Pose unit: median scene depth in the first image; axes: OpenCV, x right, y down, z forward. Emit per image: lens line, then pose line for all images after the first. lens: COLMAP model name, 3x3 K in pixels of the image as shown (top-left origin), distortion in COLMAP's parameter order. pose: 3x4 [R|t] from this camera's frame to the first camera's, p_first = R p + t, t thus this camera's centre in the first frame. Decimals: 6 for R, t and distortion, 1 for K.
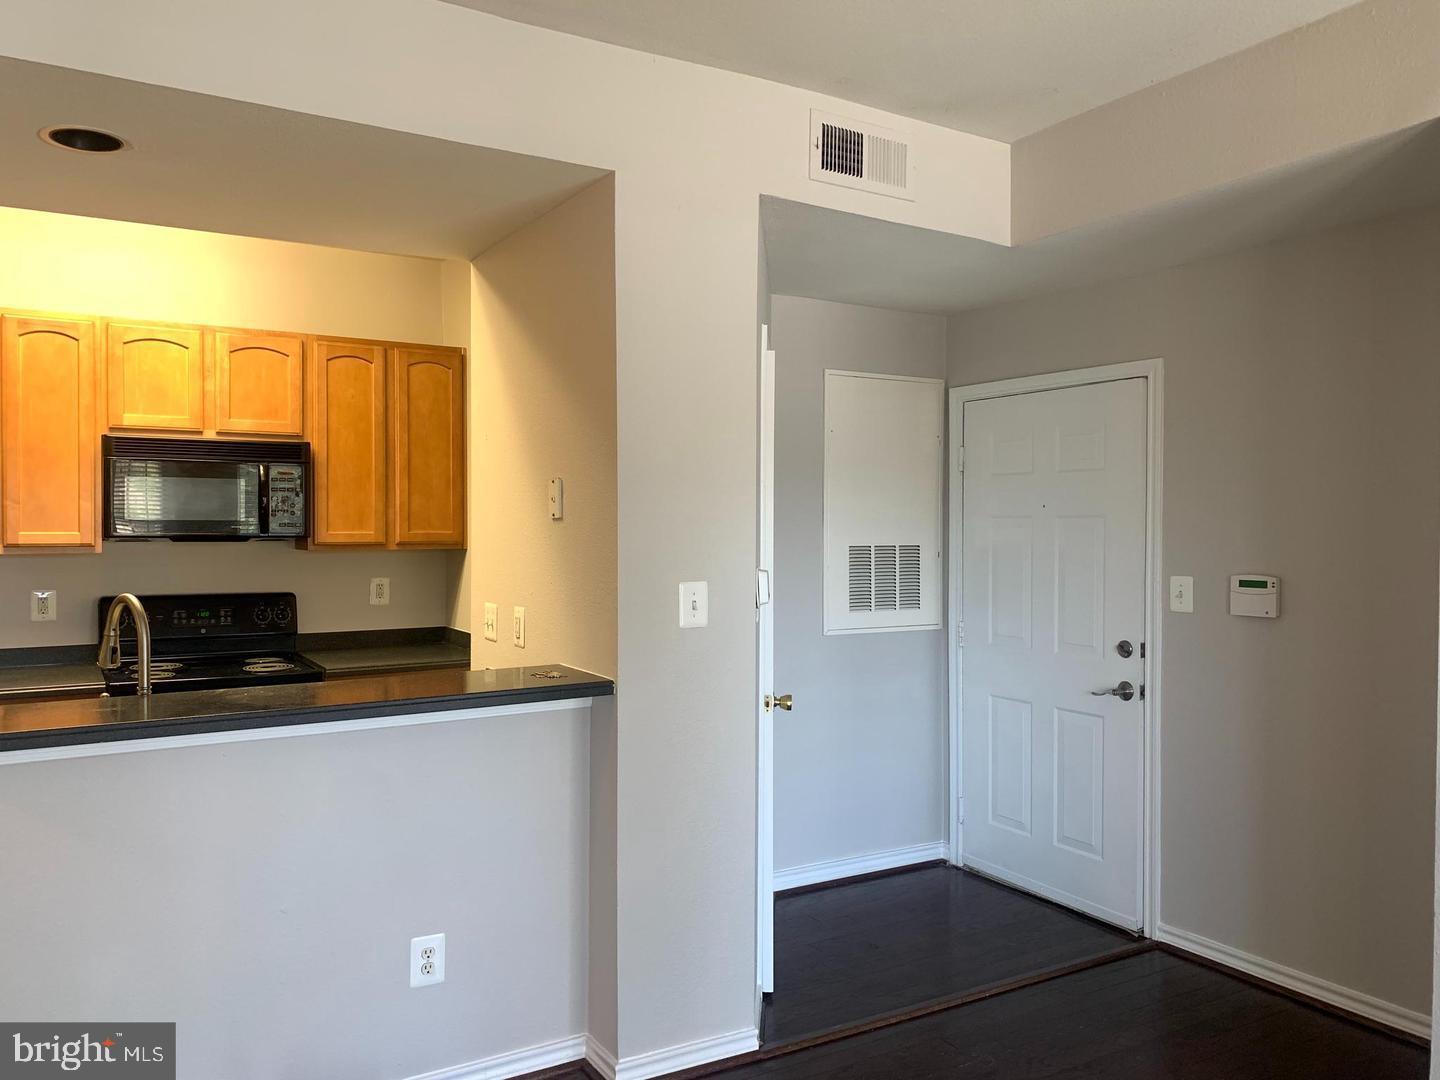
lens RADIAL K [[1080.7, 0, 720.0], [0, 1080.7, 540.0], [0, 0, 1]] dist [0.011002, 0.000677]
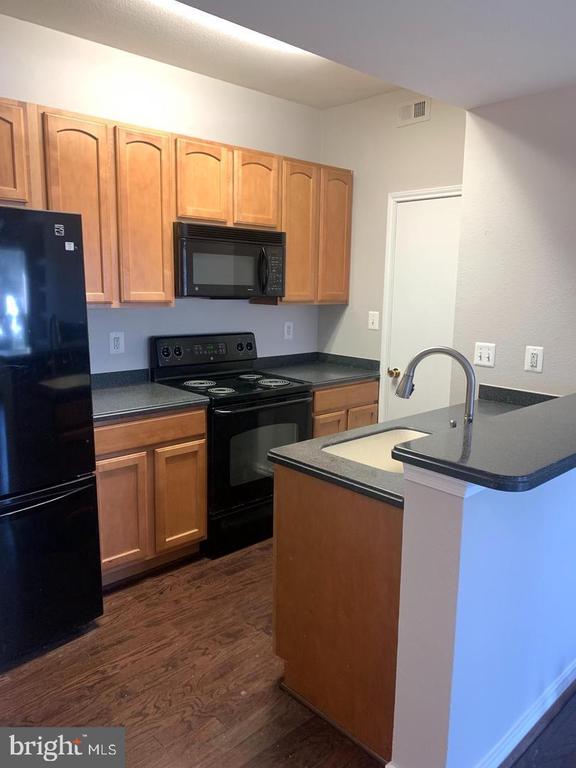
lens RADIAL K [[576.4, 0, 288.0], [0, 576.4, 384.0], [0, 0, 1]] dist [0.011002, 0.000677]
pose [[0.979762, -0.015332, 0.199580, -0.550798], [-0.017634, 0.986575, 0.162356, -0.013420], [-0.199390, -0.162590, 0.966338, 0.204799]]
